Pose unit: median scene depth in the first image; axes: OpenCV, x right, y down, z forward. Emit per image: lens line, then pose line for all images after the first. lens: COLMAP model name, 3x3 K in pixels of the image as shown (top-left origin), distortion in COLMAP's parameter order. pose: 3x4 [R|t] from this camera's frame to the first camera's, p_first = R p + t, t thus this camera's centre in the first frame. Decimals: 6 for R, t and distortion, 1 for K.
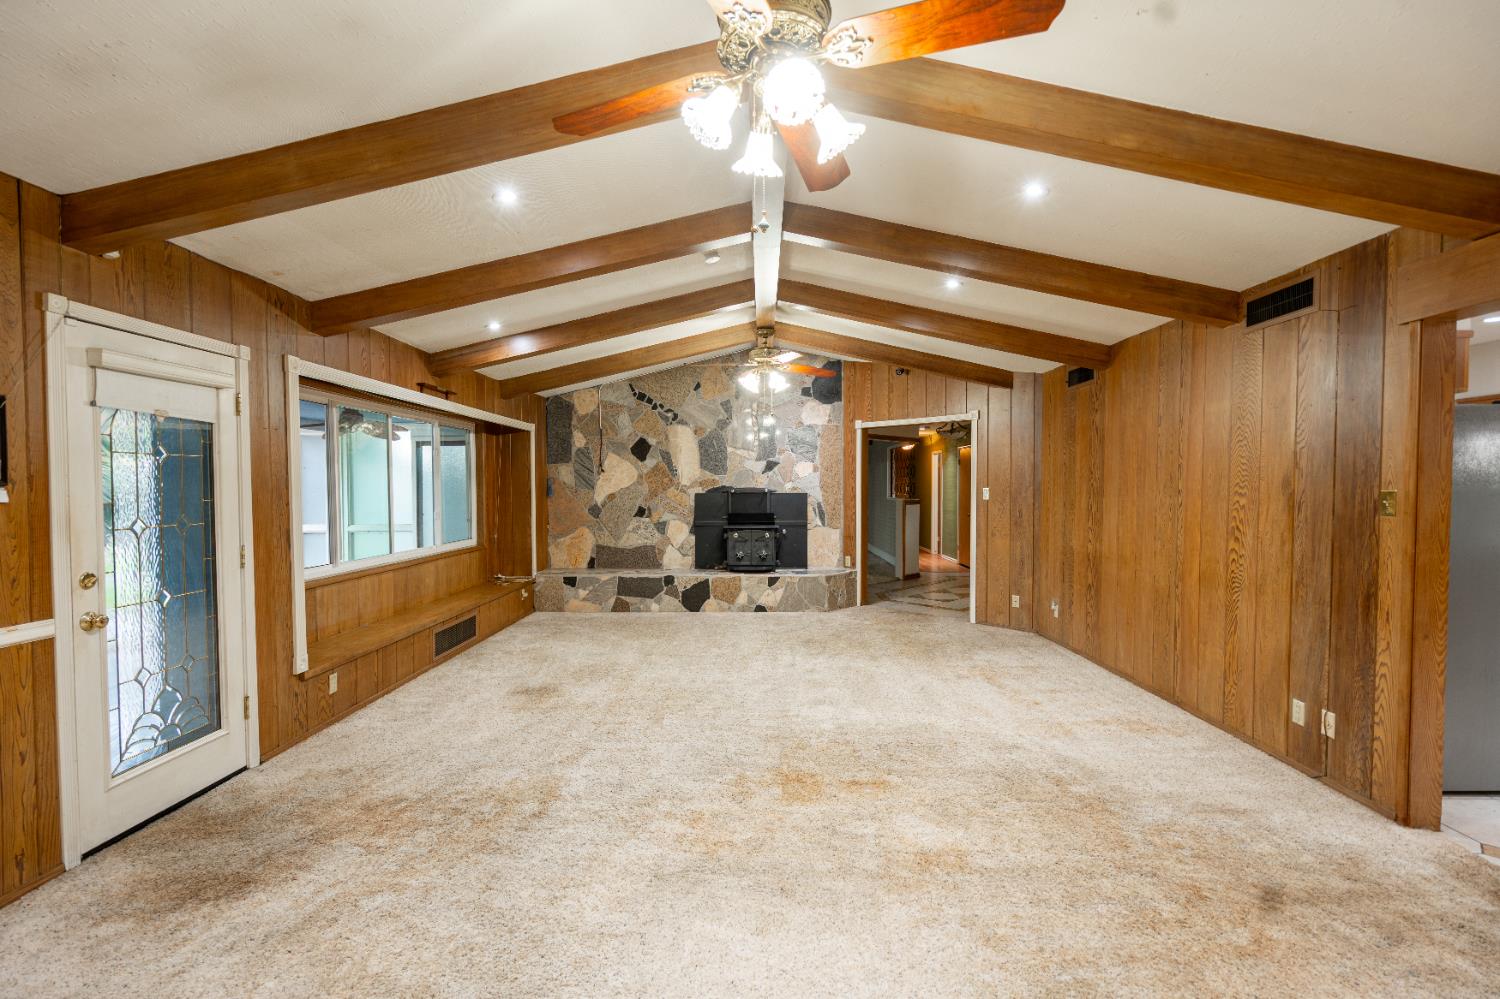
lens RADIAL K [[674.6, 0, 748.1], [0, 674.6, 500.4], [0, 0, 1]] dist [-0.001373, 0.000304]
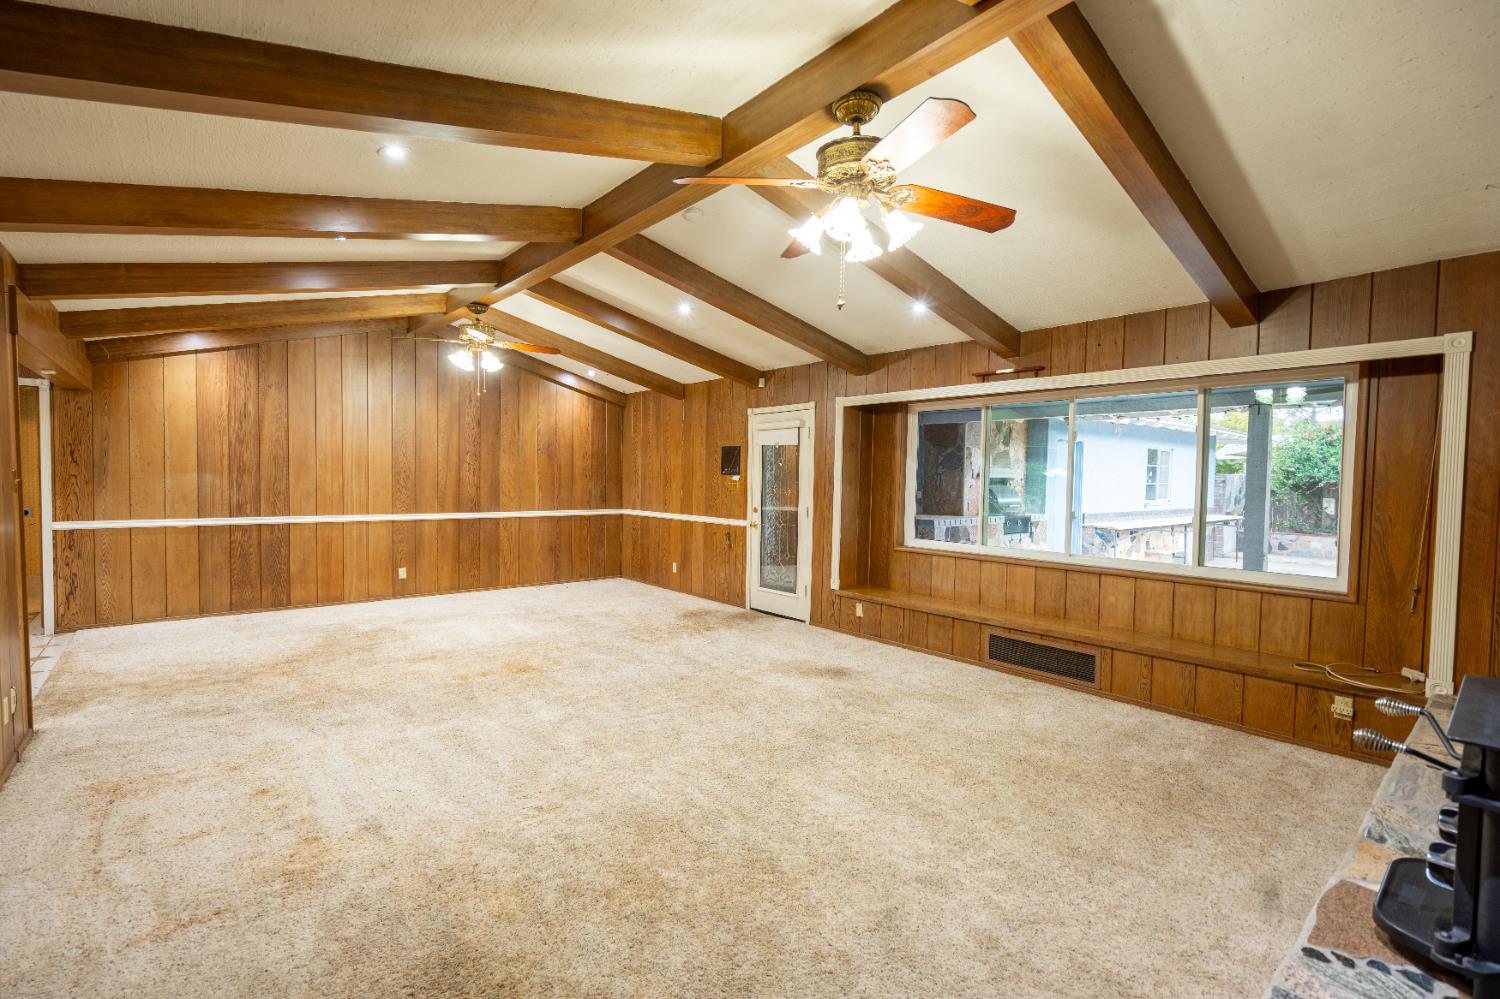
lens RADIAL K [[674.6, 0, 748.1], [0, 674.6, 500.4], [0, 0, 1]] dist [-0.001373, 0.000304]
pose [[-0.756774, 0.021100, -0.653336, 0.609954], [-0.021976, 0.998093, 0.057689, -0.055226], [0.653307, 0.058015, -0.754867, 2.241109]]
